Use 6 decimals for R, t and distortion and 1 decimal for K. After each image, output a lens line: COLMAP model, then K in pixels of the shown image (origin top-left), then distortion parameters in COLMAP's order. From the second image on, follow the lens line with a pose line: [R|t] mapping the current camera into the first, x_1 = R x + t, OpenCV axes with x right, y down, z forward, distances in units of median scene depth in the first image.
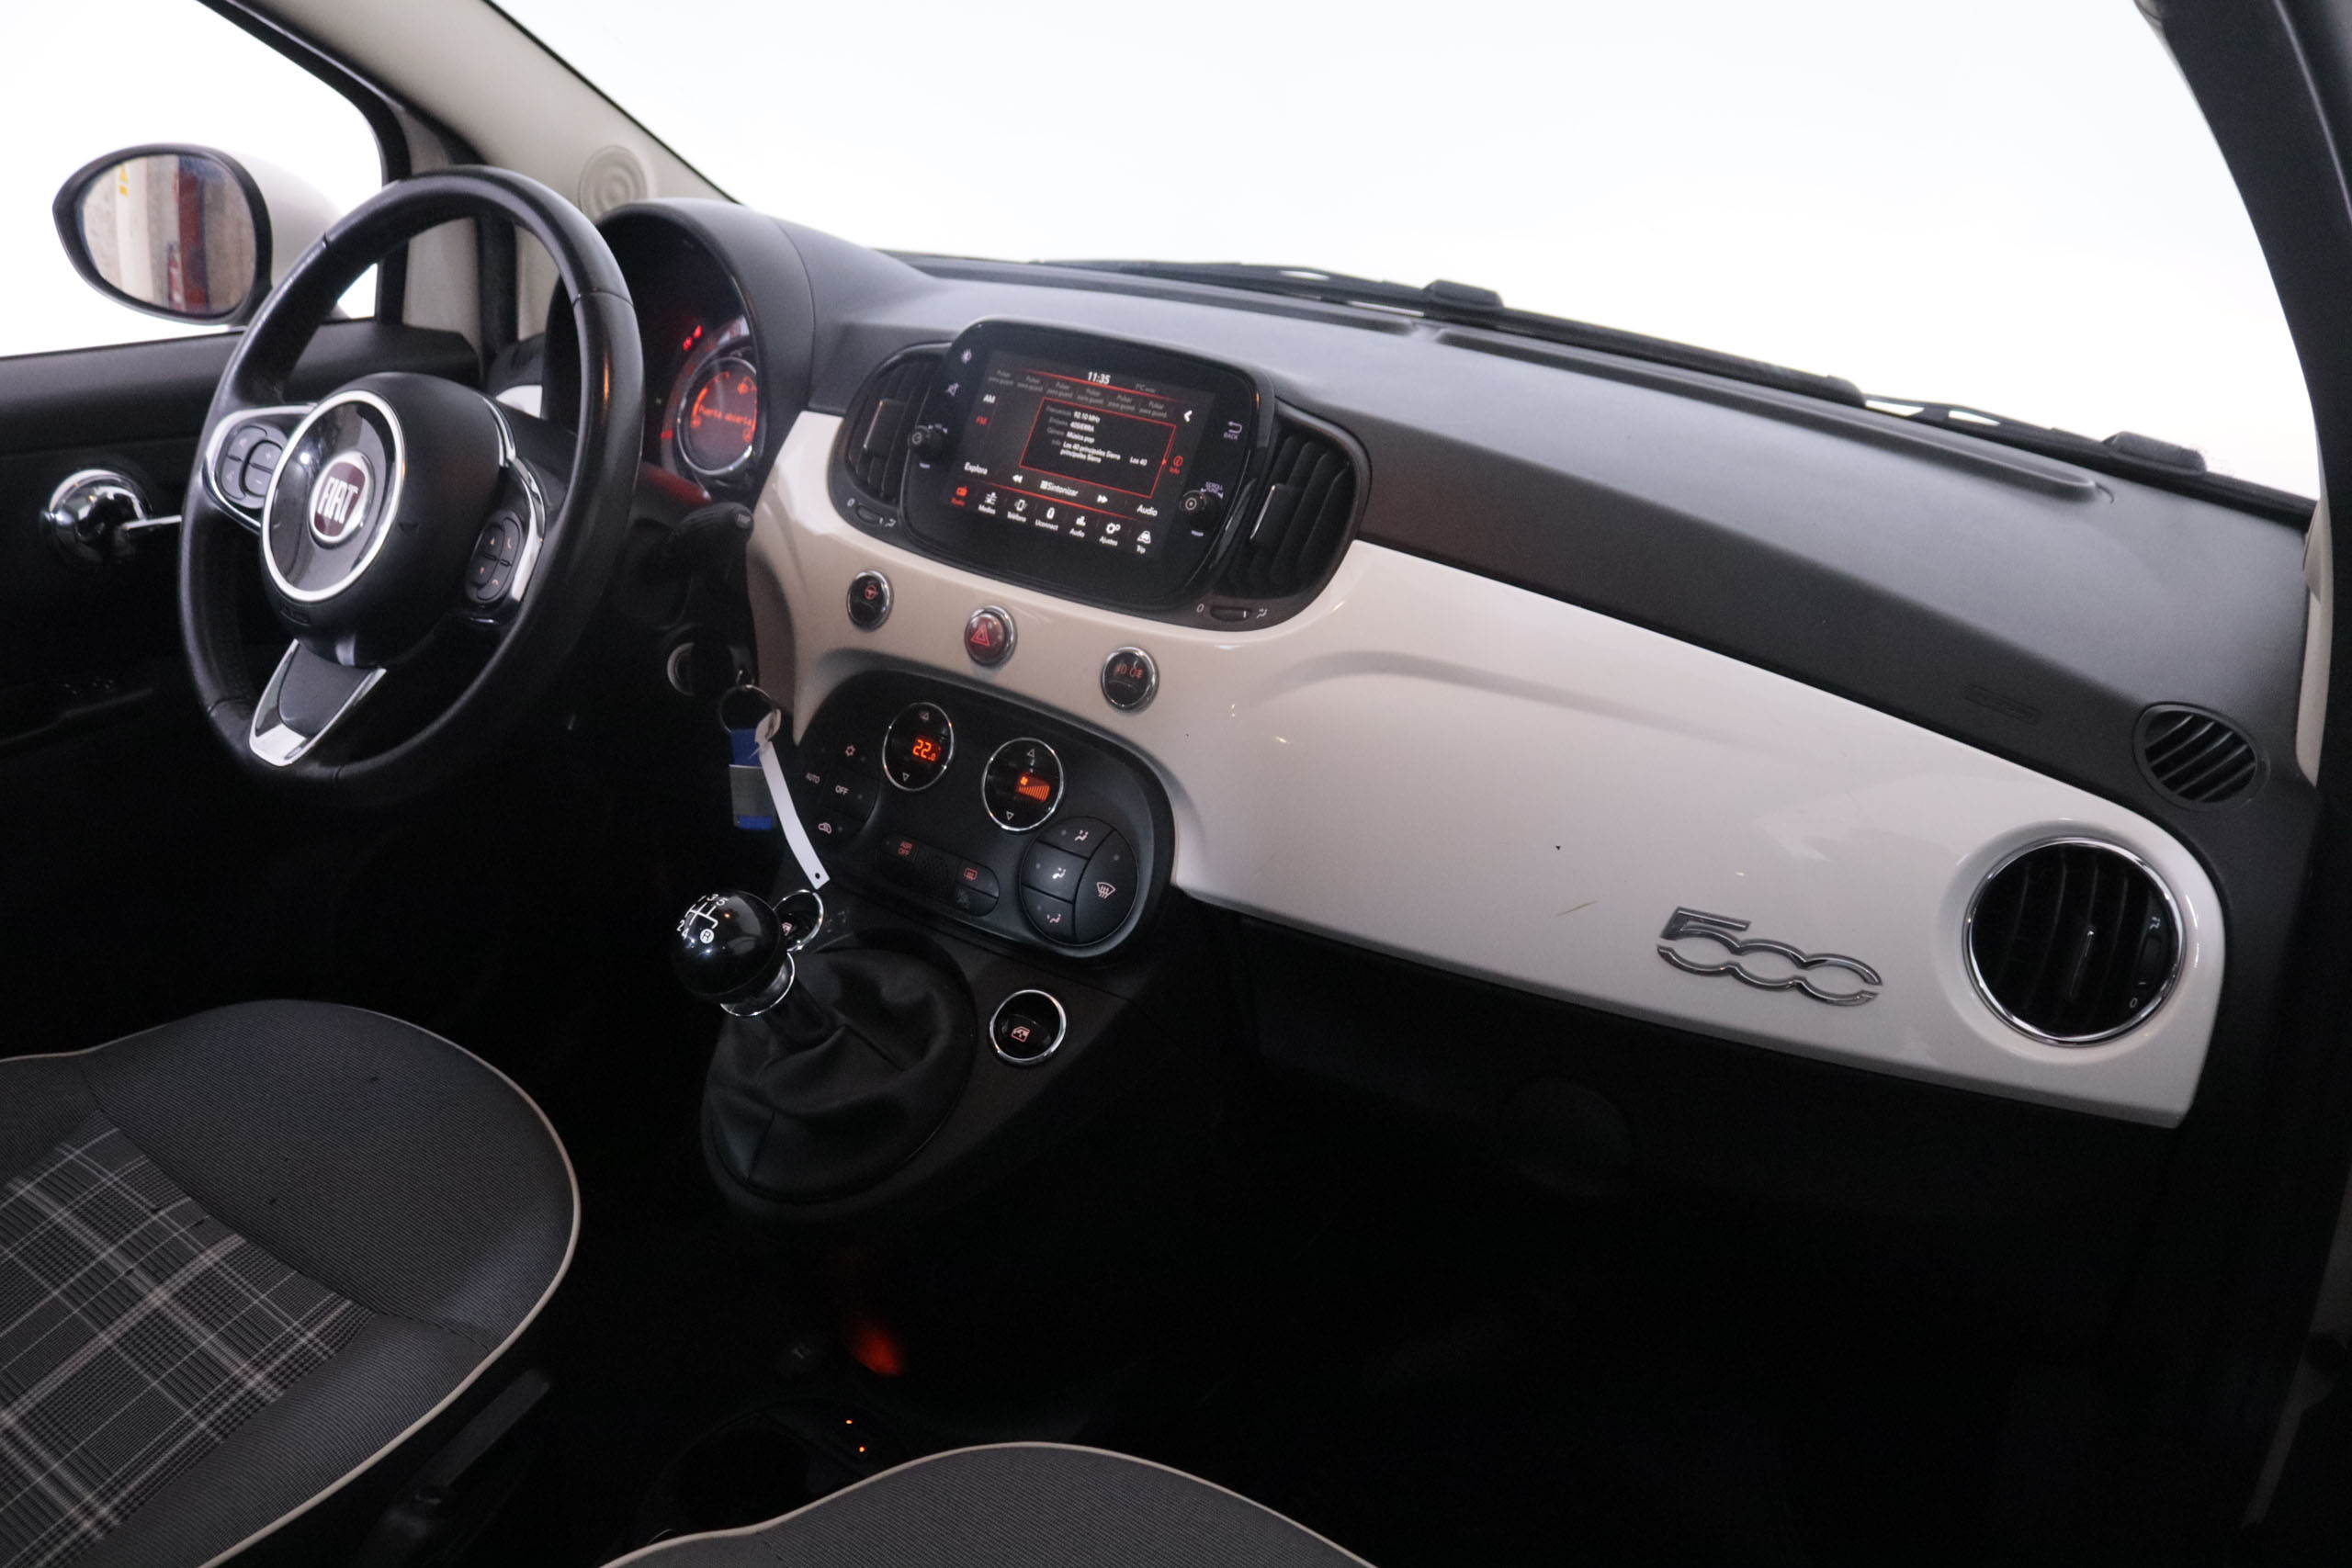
lens RADIAL K [[1910.3, 0, 1184.7], [0, 1910.3, 786.1], [0, 0, 1]] dist [-0.130917, 0.066525]
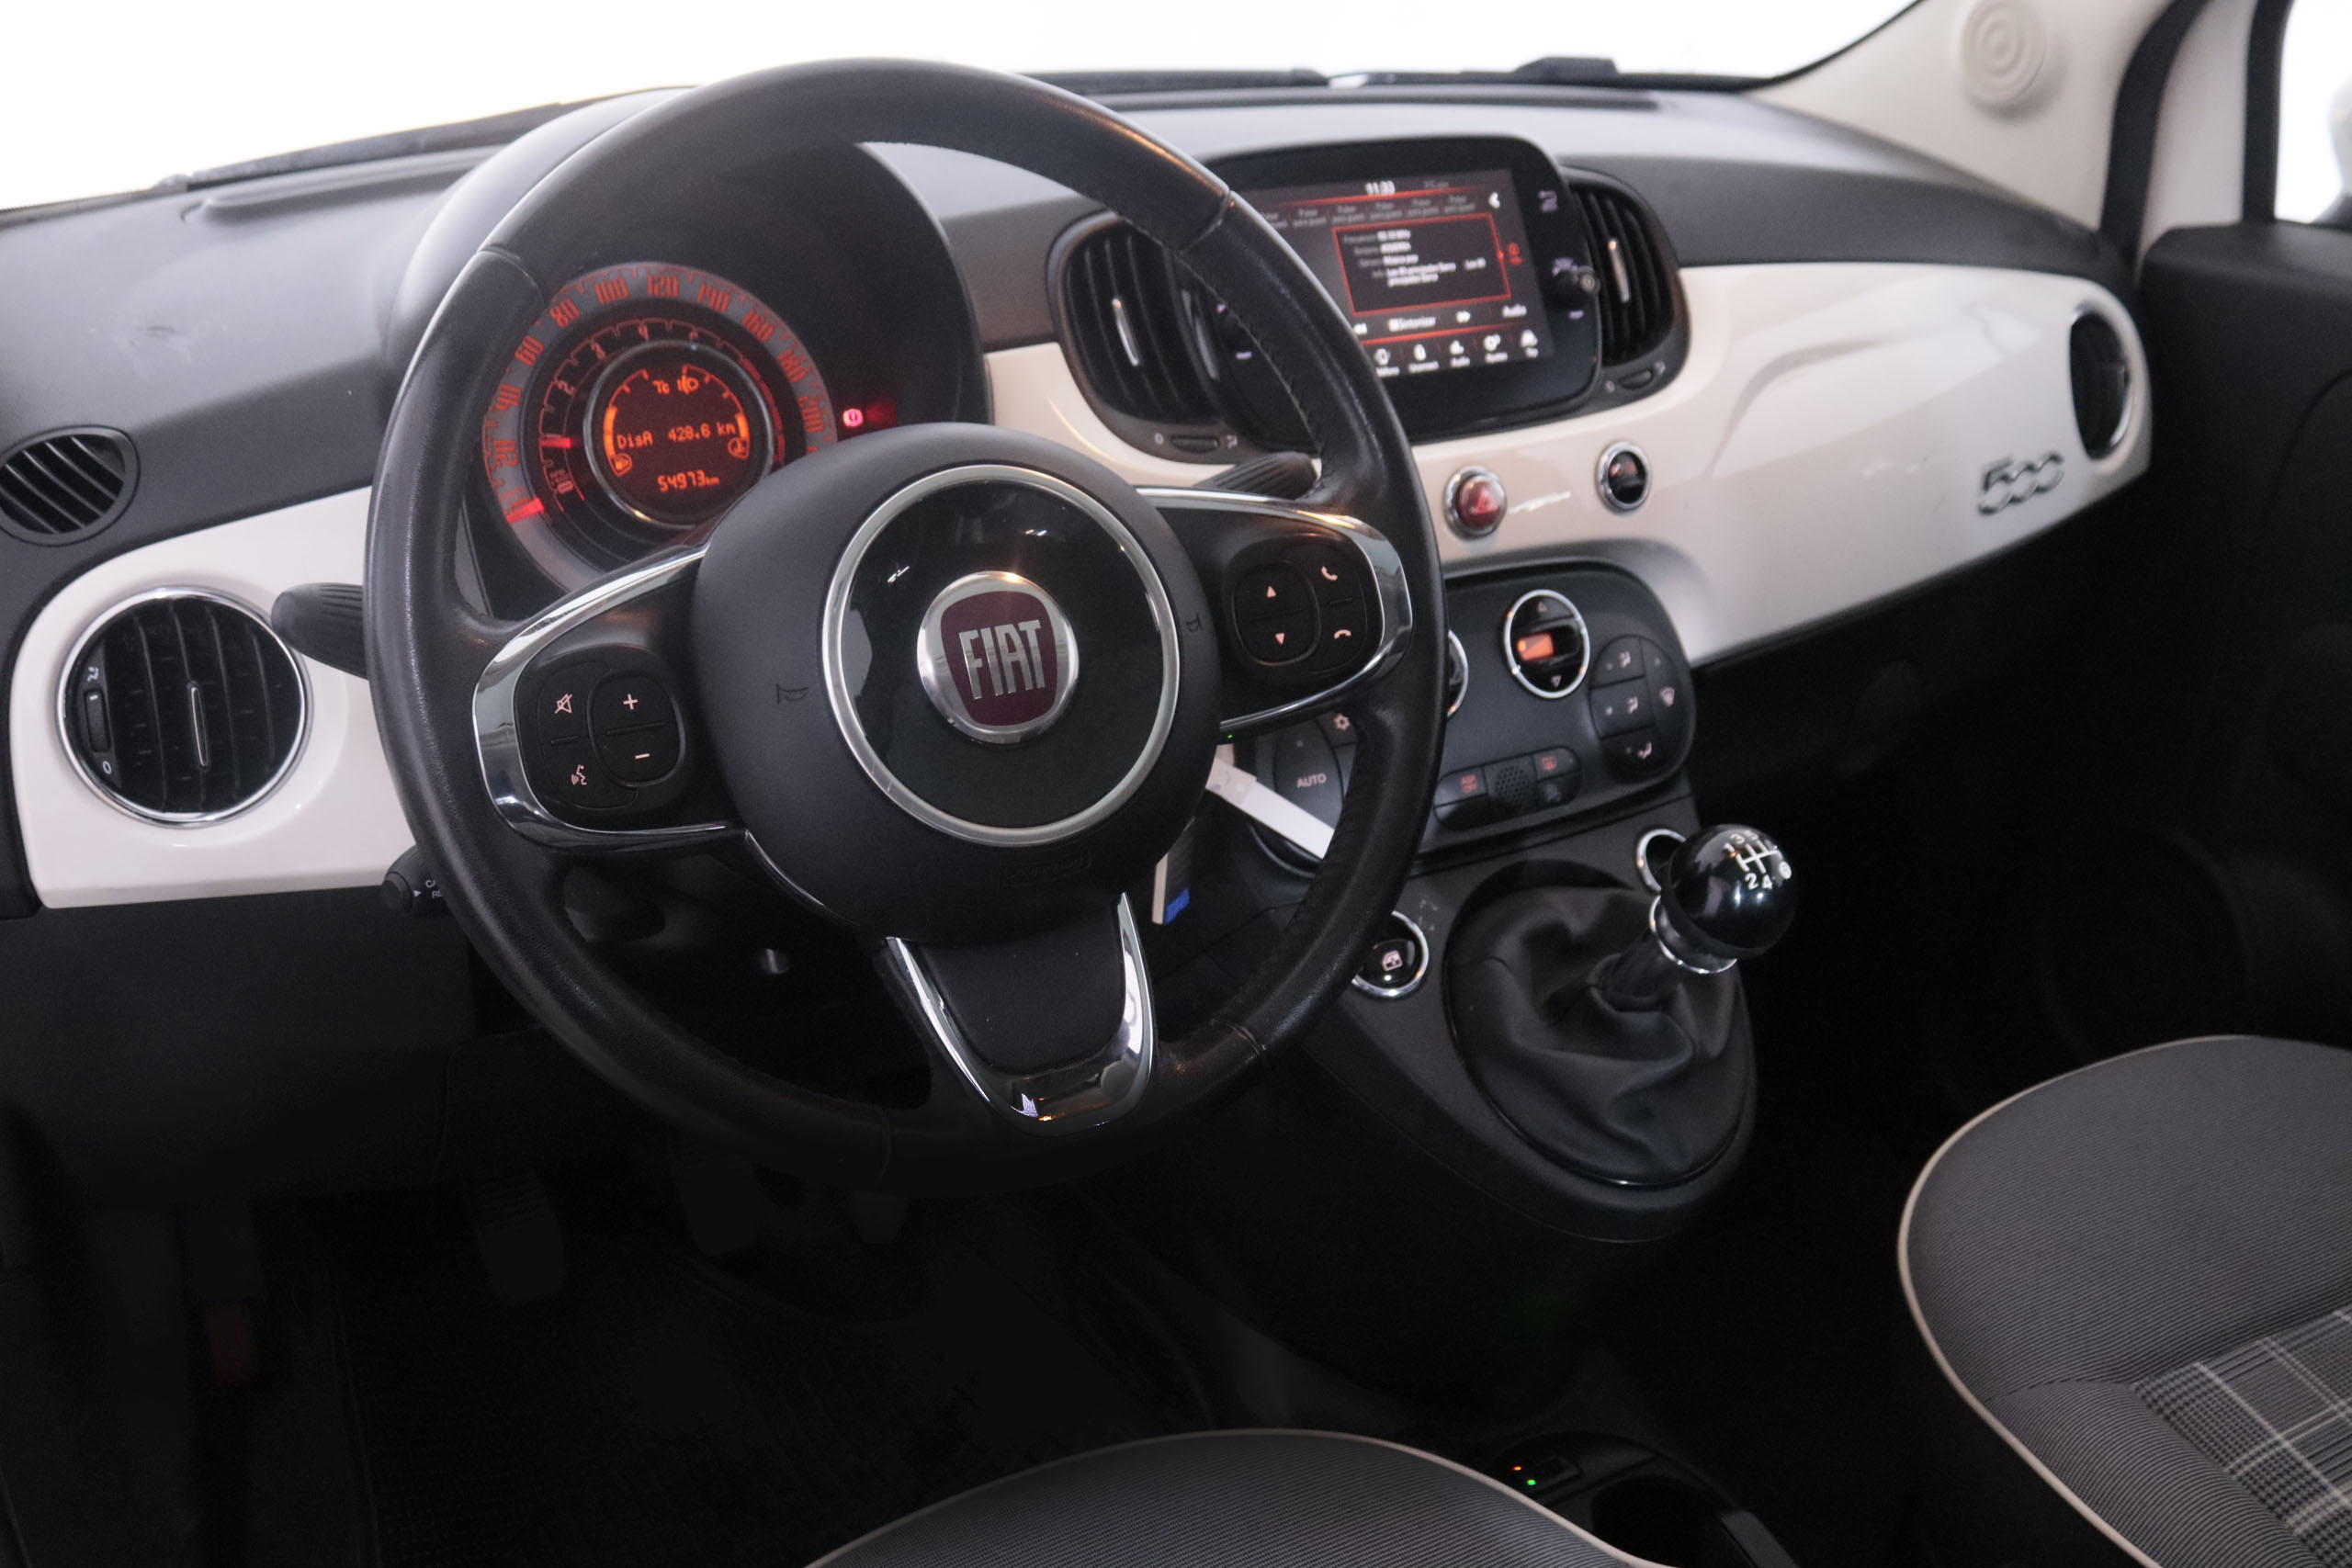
lens RADIAL K [[2351.7, 0, 1176.4], [0, 2351.7, 771.4], [0, 0, 1]] dist [-0.115768, 0.000000]
pose [[0.401511, -0.418434, 0.814679, -1.044661], [0.366919, 0.888514, 0.275523, -0.305187], [-0.839142, 0.188296, 0.510280, 0.594377]]
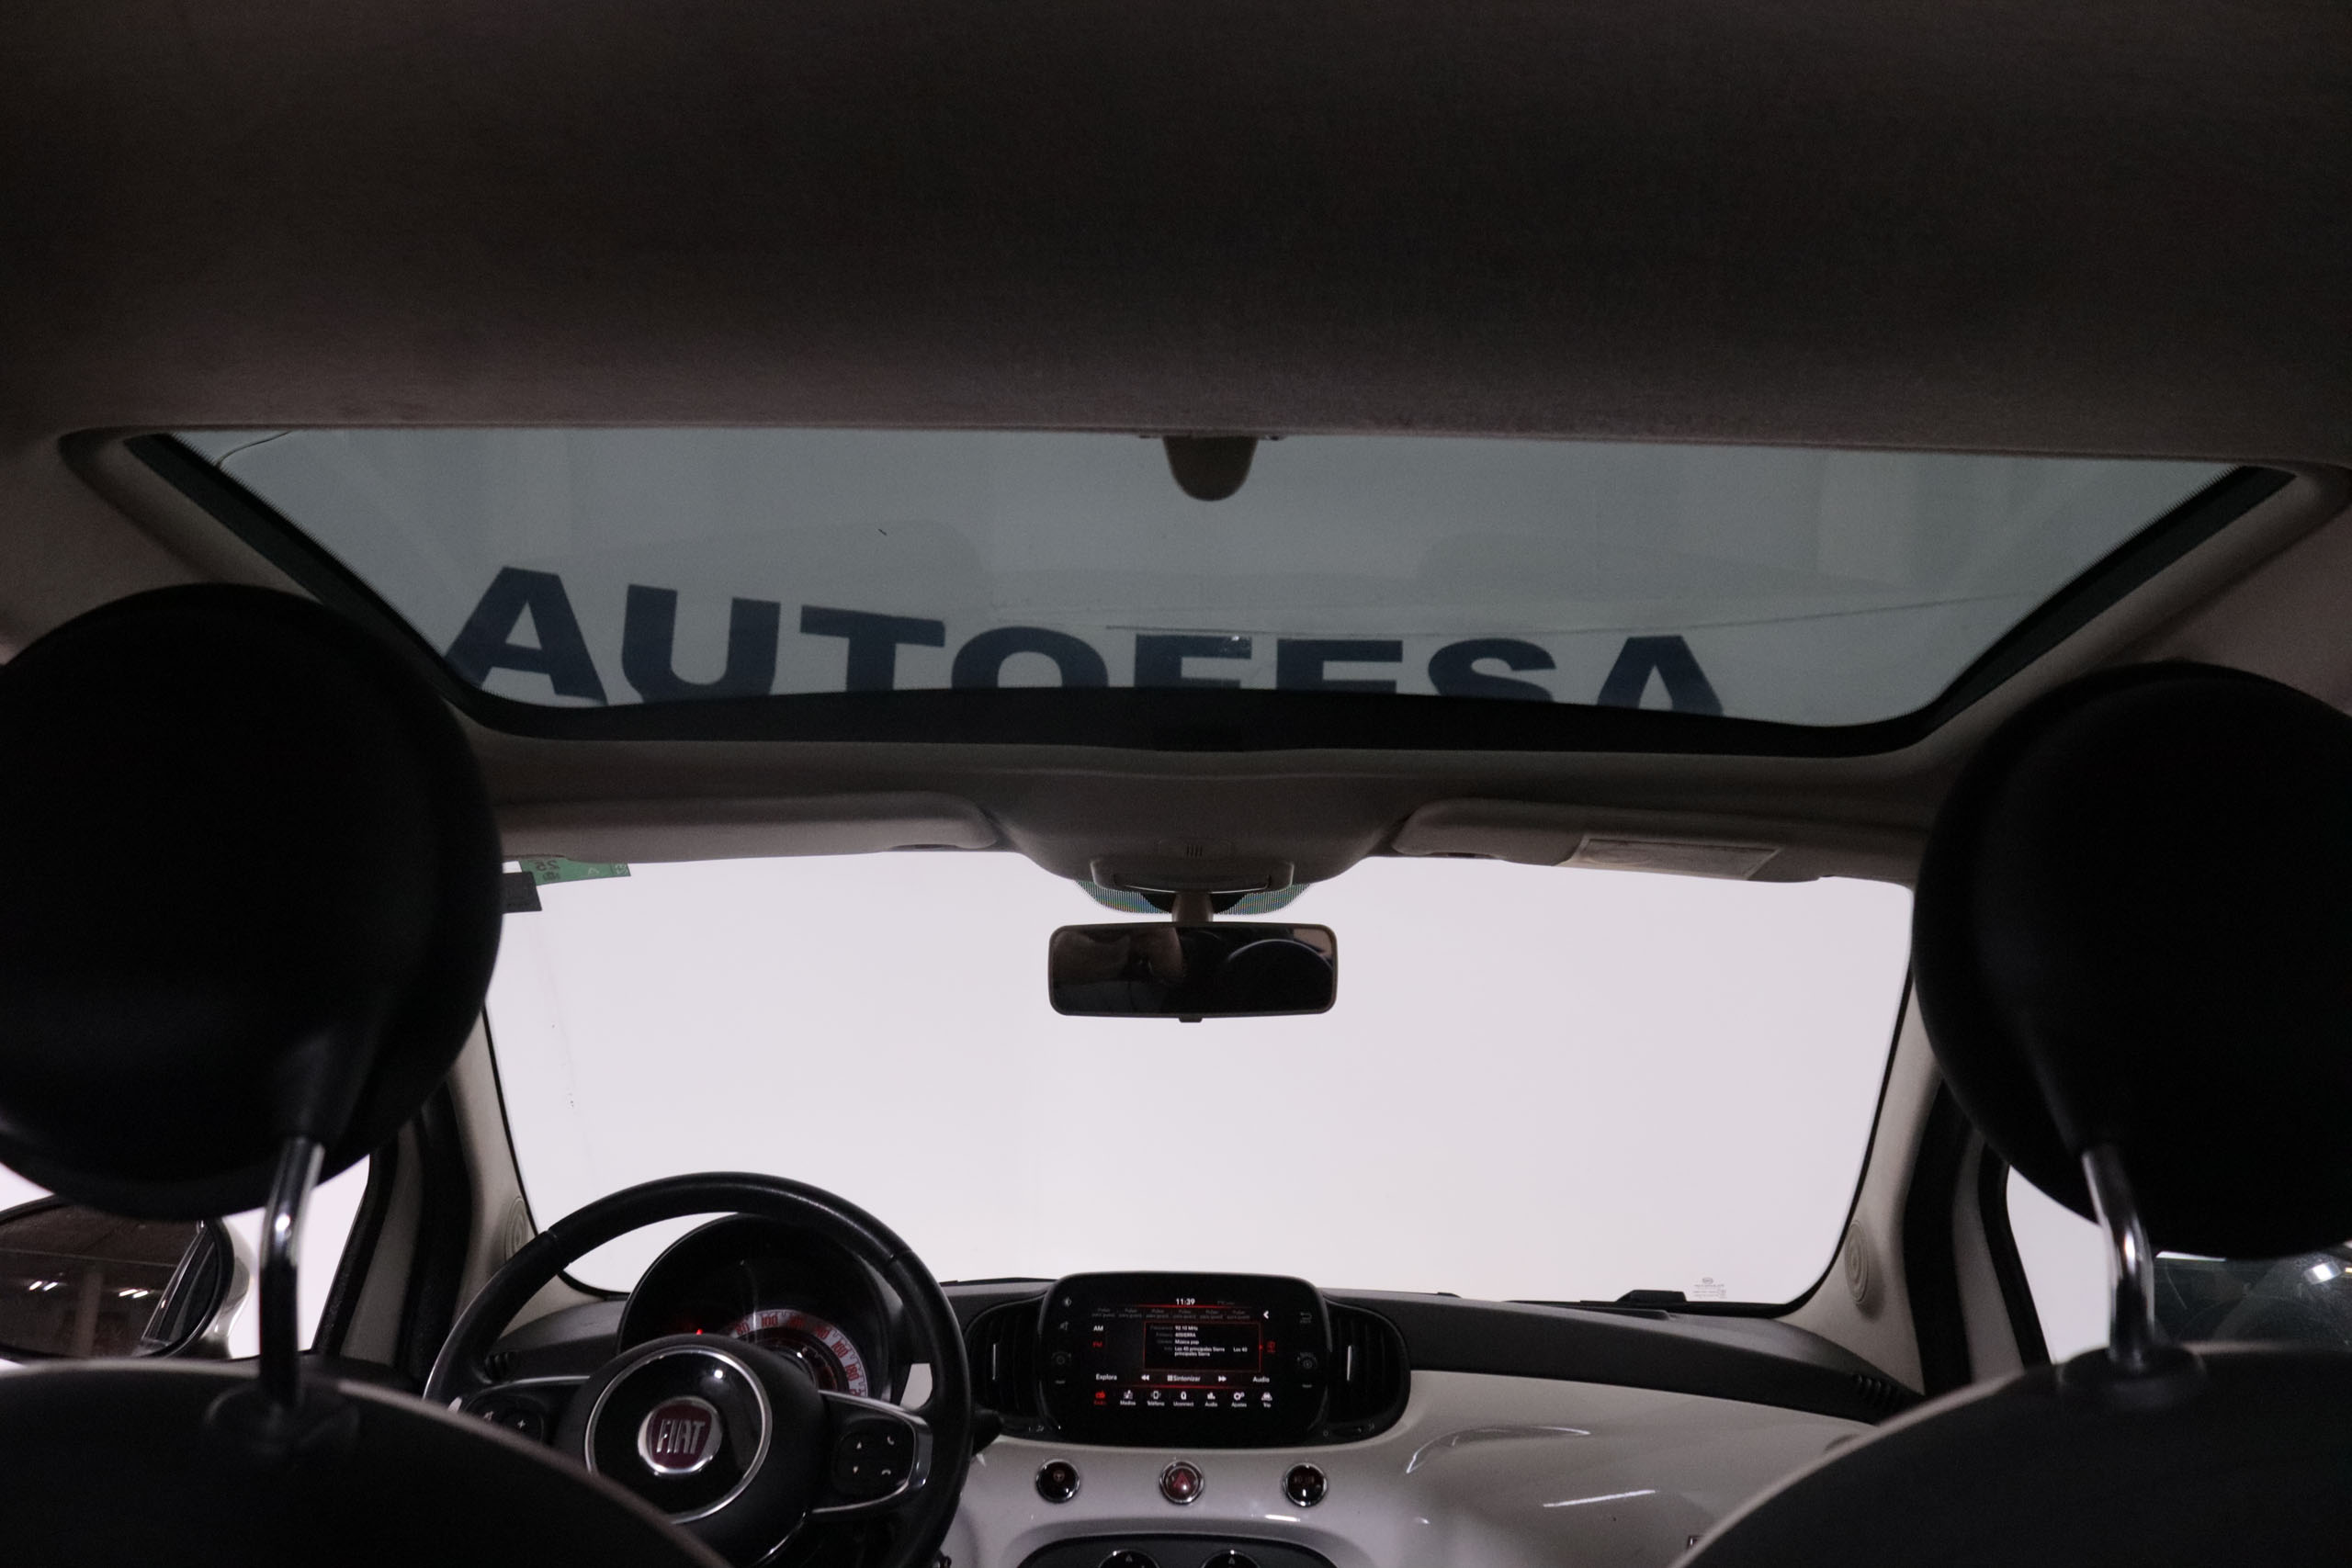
lens RADIAL K [[1910.3, 0, 1175.3], [0, 1910.3, 786.5], [0, 0, 1]] dist [-0.130917, 0.066525]
pose [[0.819026, 0.075087, 0.568822, -0.908364], [0.258792, 0.836478, -0.483044, 0.153674], [-0.512077, 0.542832, 0.665665, -0.176202]]
